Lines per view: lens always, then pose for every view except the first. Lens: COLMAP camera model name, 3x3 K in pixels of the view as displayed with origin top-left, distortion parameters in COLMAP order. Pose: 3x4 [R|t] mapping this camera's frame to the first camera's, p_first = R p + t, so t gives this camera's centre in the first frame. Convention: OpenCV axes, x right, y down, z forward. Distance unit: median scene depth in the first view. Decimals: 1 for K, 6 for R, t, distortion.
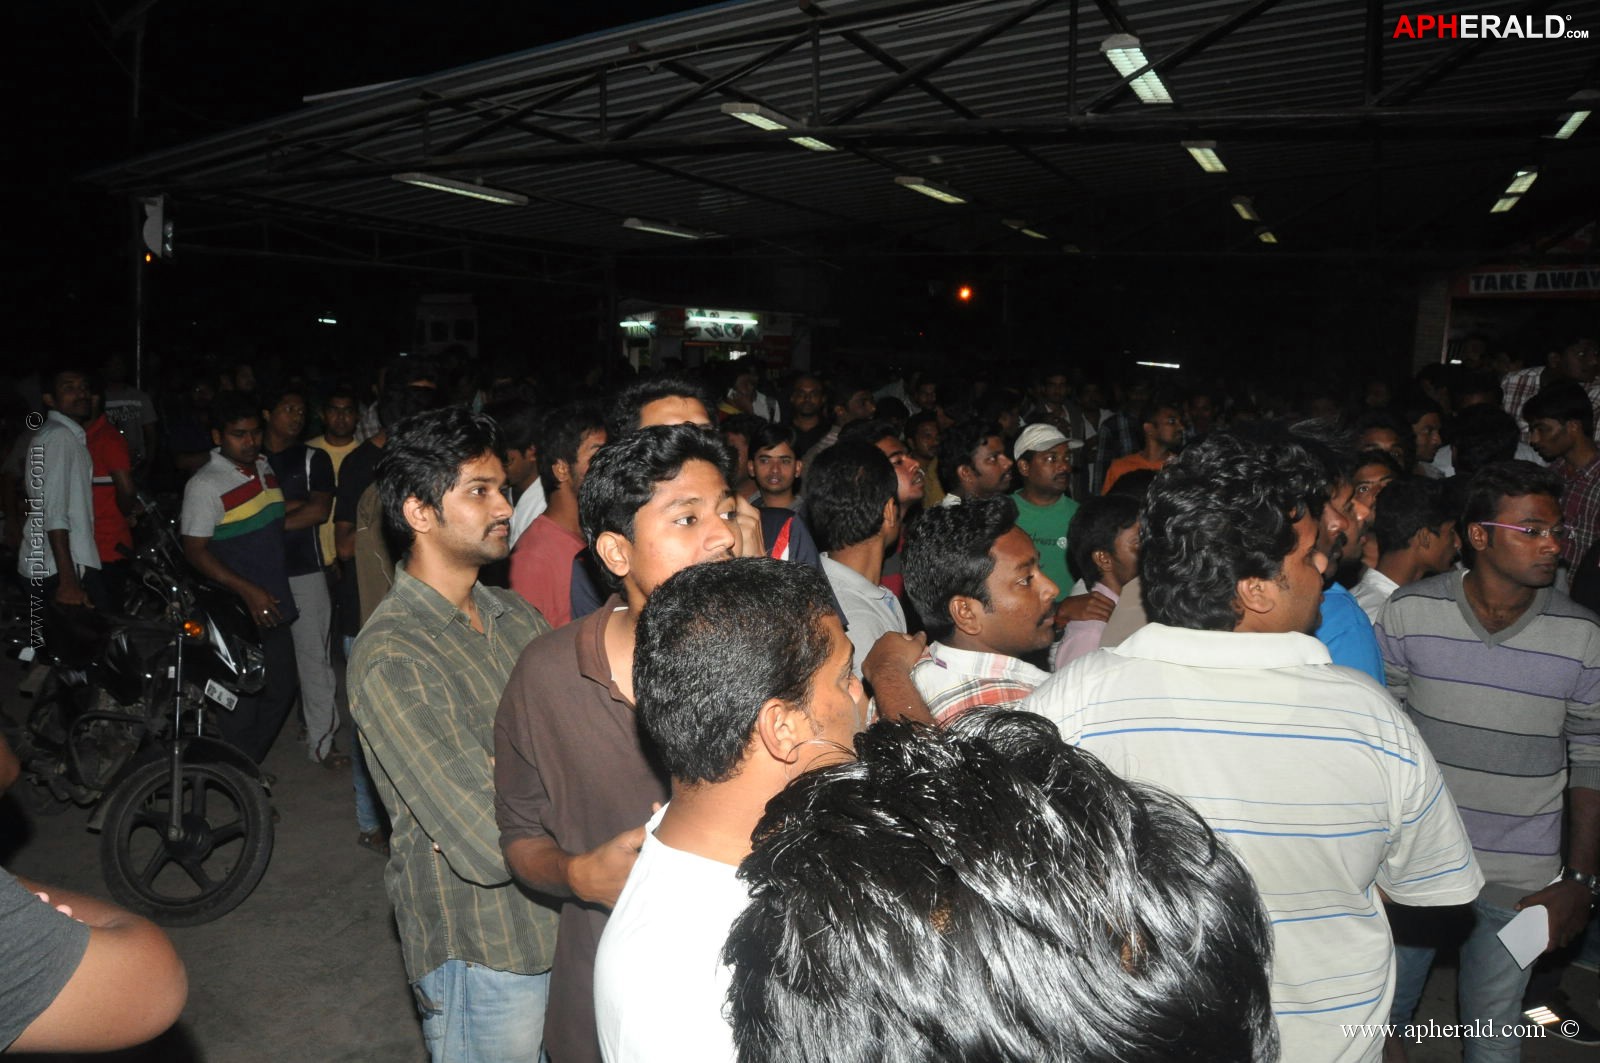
lens RADIAL K [[1269.0, 0, 792.3], [0, 1269.0, 537.5], [0, 0, 1]] dist [-0.160211, 0.107330]
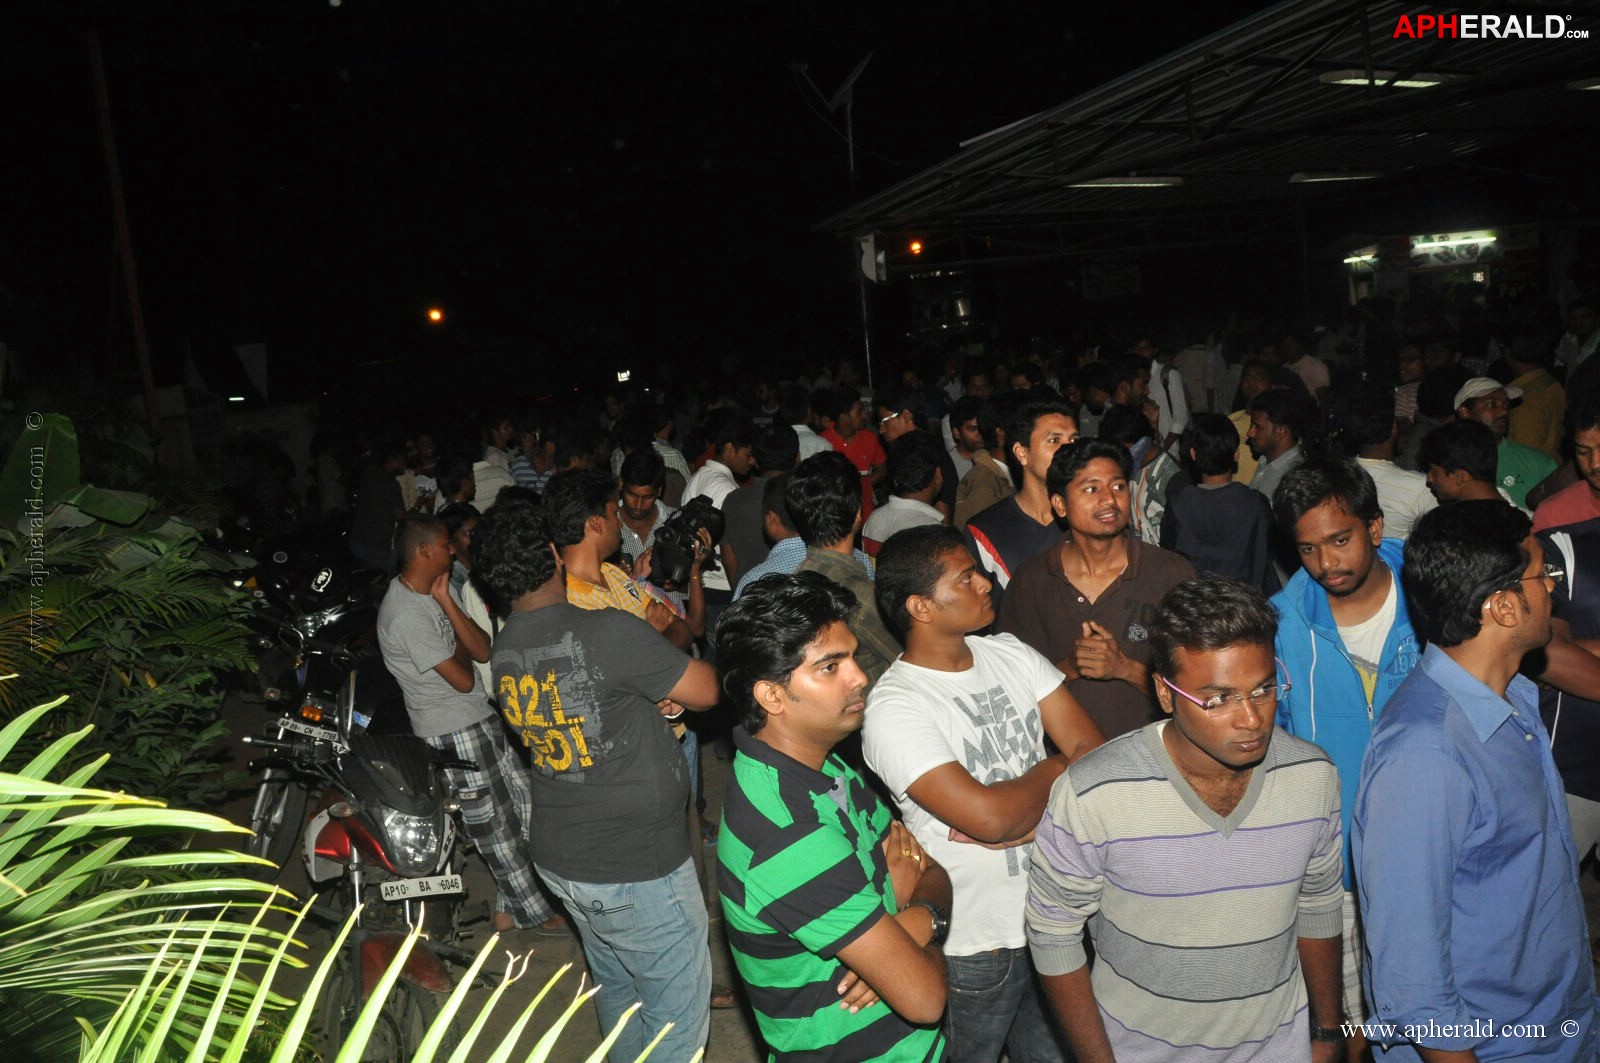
lens RADIAL K [[1269.0, 0, 766.3], [0, 1269.0, 525.8], [0, 0, 1]] dist [-0.160211, 0.107330]
pose [[0.807551, -0.041655, -0.588324, 0.135154], [0.059614, 0.998159, 0.011155, -0.002266], [0.586777, -0.044080, 0.808548, -0.117547]]
